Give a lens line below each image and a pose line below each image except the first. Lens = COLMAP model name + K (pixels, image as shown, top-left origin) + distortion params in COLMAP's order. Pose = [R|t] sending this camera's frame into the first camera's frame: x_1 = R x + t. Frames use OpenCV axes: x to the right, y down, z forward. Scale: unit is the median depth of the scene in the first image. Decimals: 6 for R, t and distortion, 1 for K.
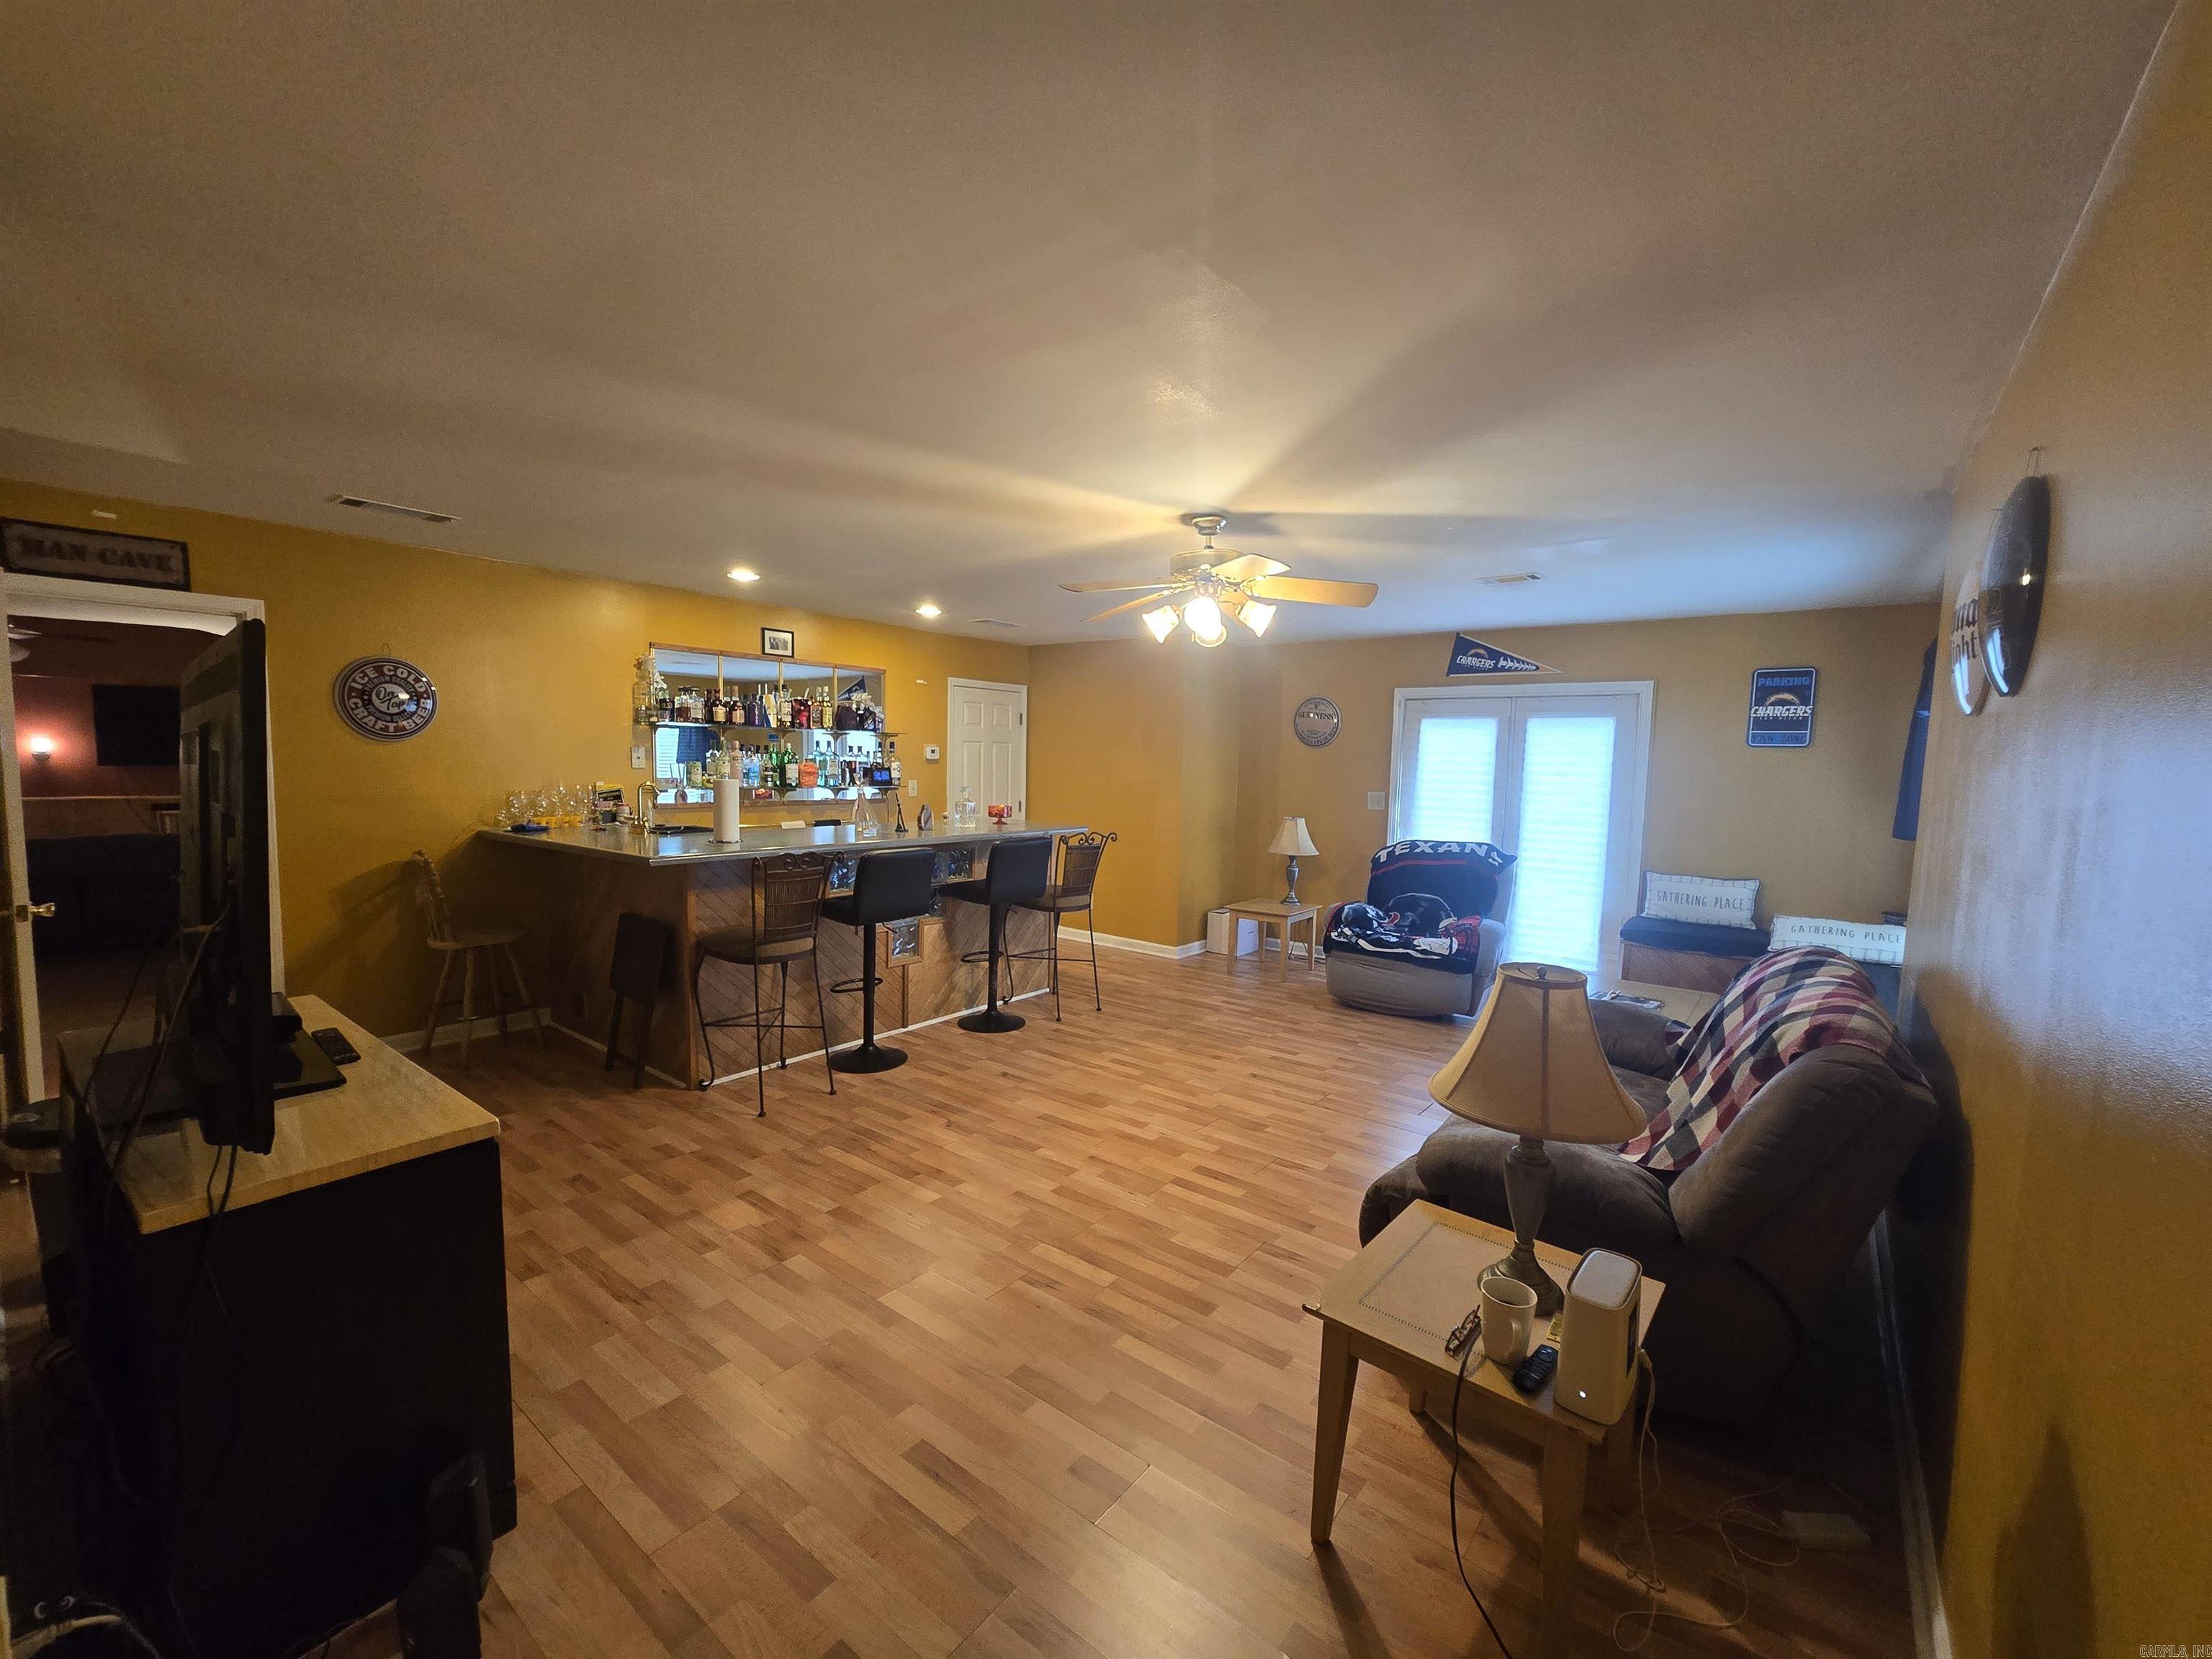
lens RADIAL K [[905.3, 0, 1114.3], [0, 905.3, 836.9], [0, 0, 1]] dist [0.000287, -0.000784]
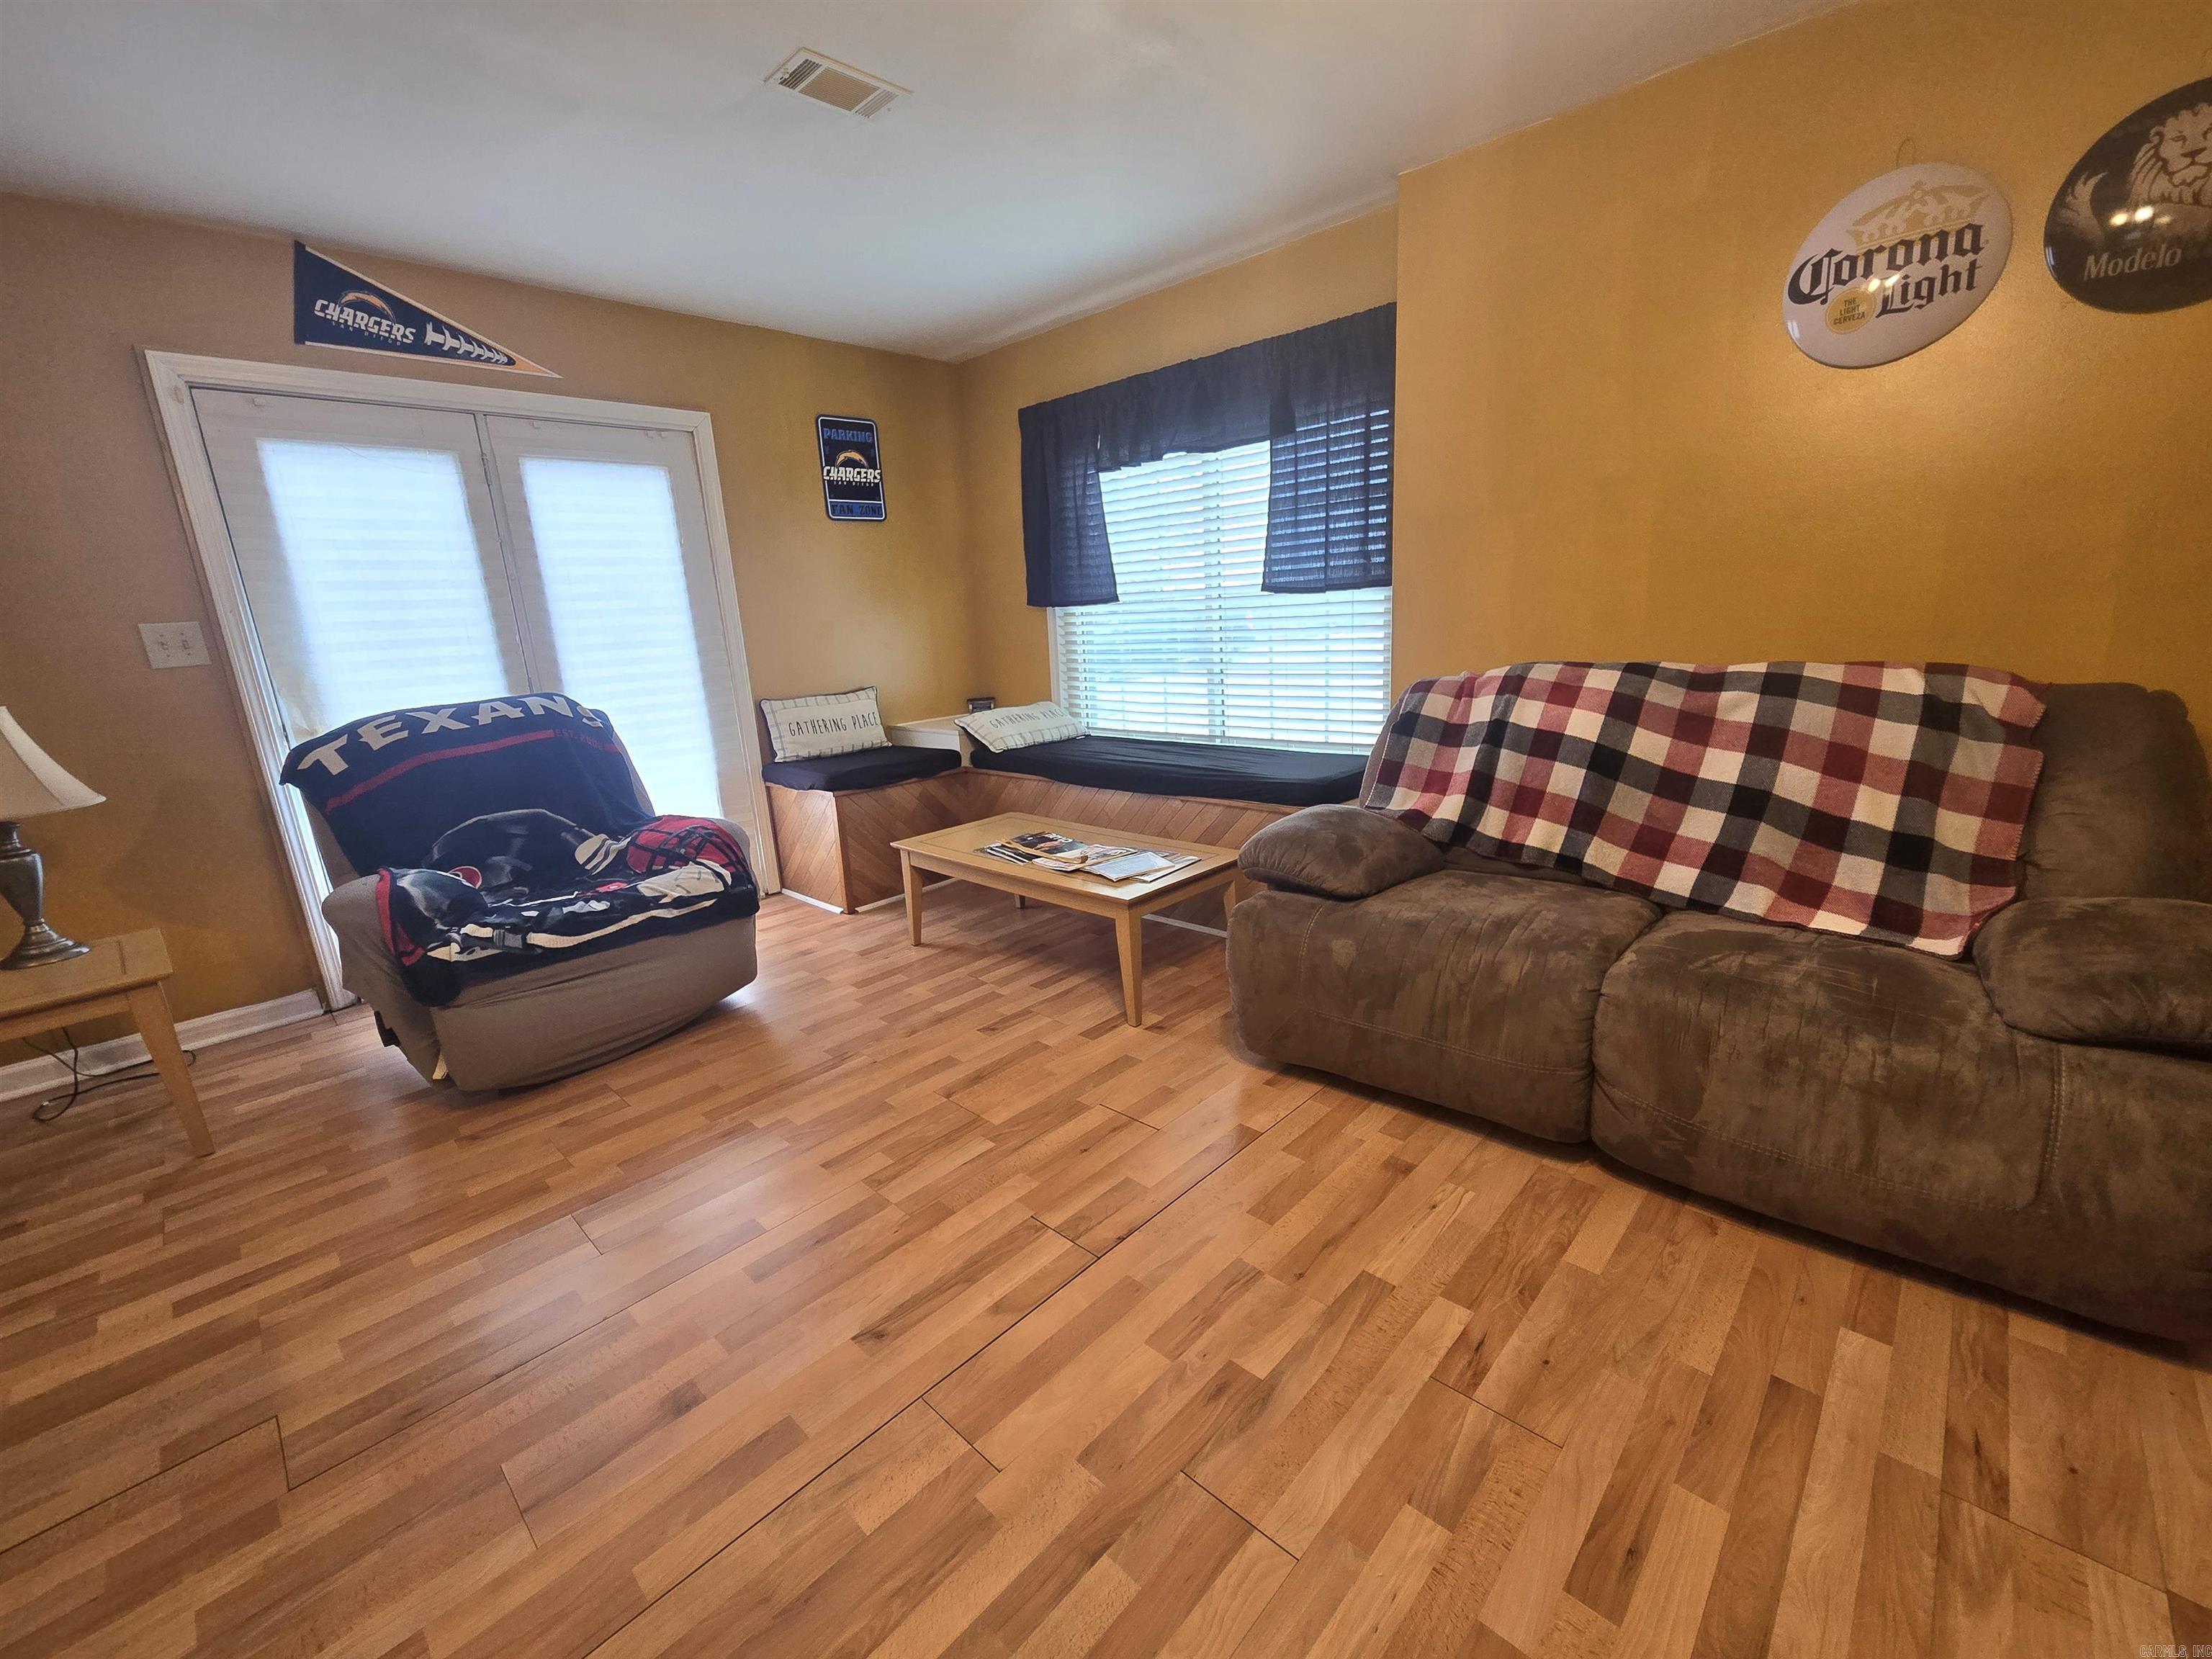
lens RADIAL K [[905.3, 0, 1114.3], [0, 905.3, 836.9], [0, 0, 1]] dist [0.000287, -0.000784]
pose [[0.103633, -0.268474, 0.957696, -0.101177], [0.141748, 0.957039, 0.252951, -0.000175], [-0.984463, 0.109537, 0.137237, 0.684982]]
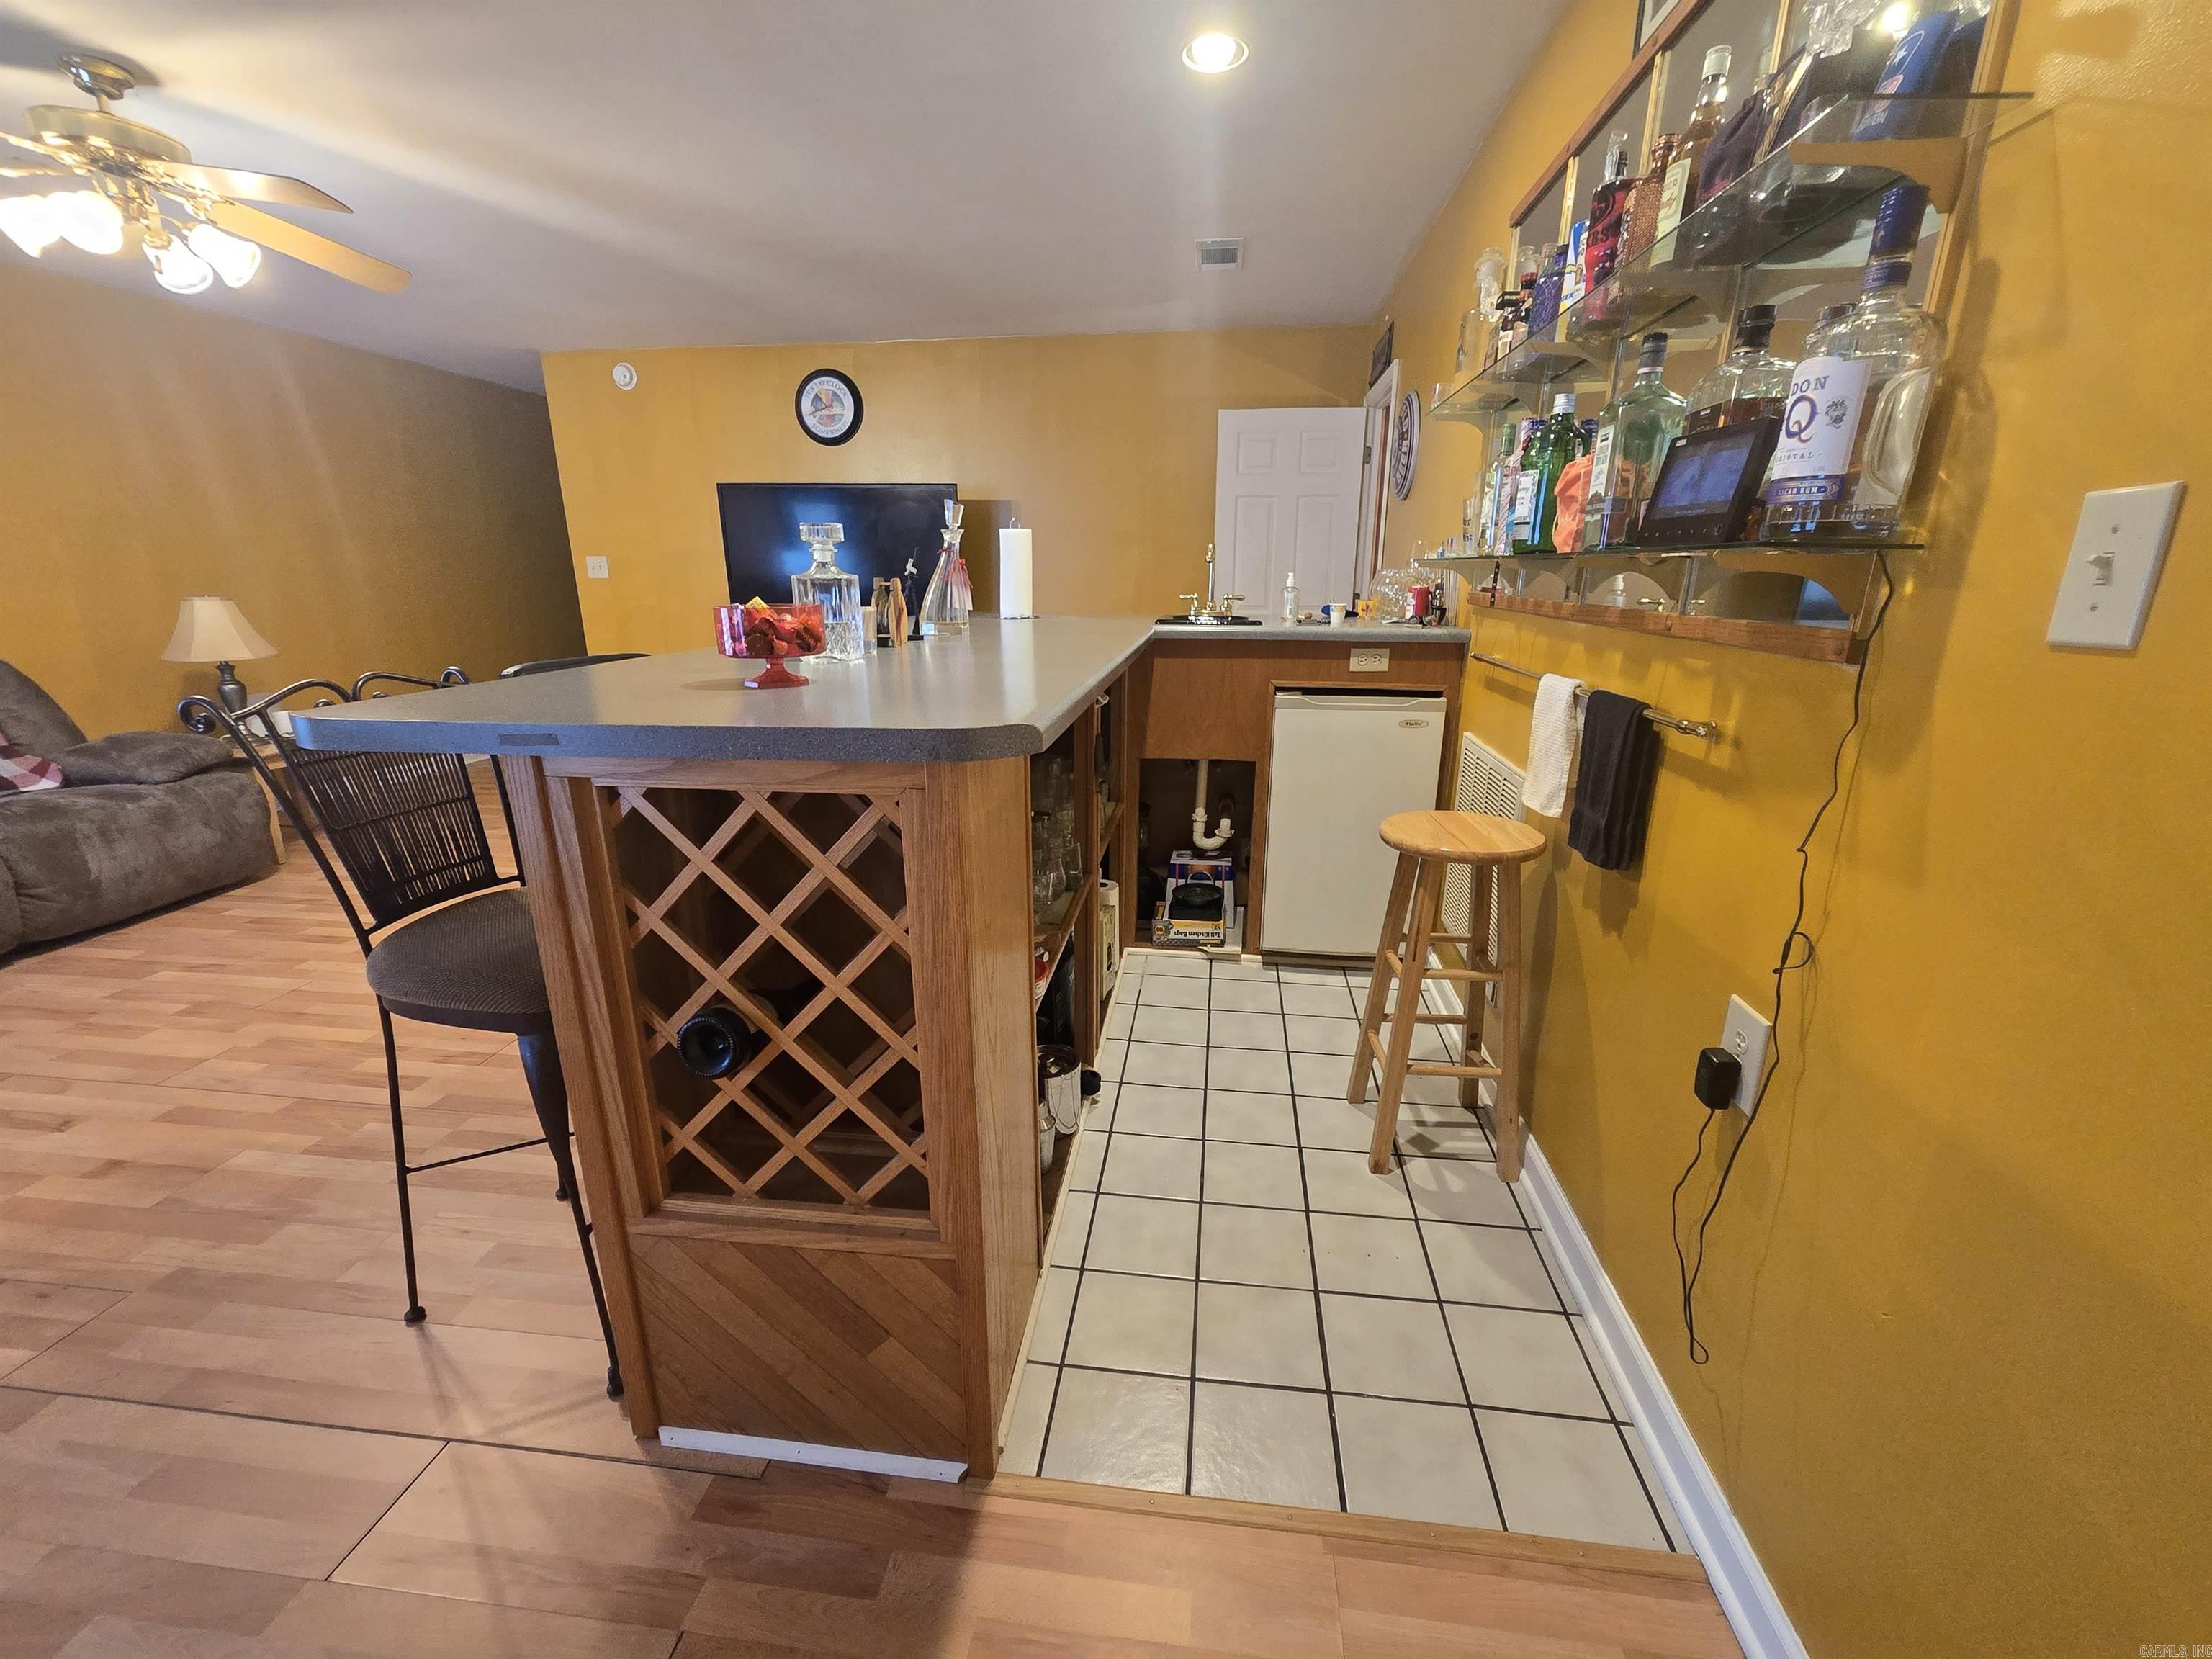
lens RADIAL K [[905.3, 0, 1114.3], [0, 905.3, 836.9], [0, 0, 1]] dist [0.000287, -0.000784]
pose [[-0.857670, 0.117593, -0.500574, -0.083600], [-0.071274, 0.936914, 0.342216, -0.069222], [0.509237, 0.329186, -0.795182, 1.323542]]
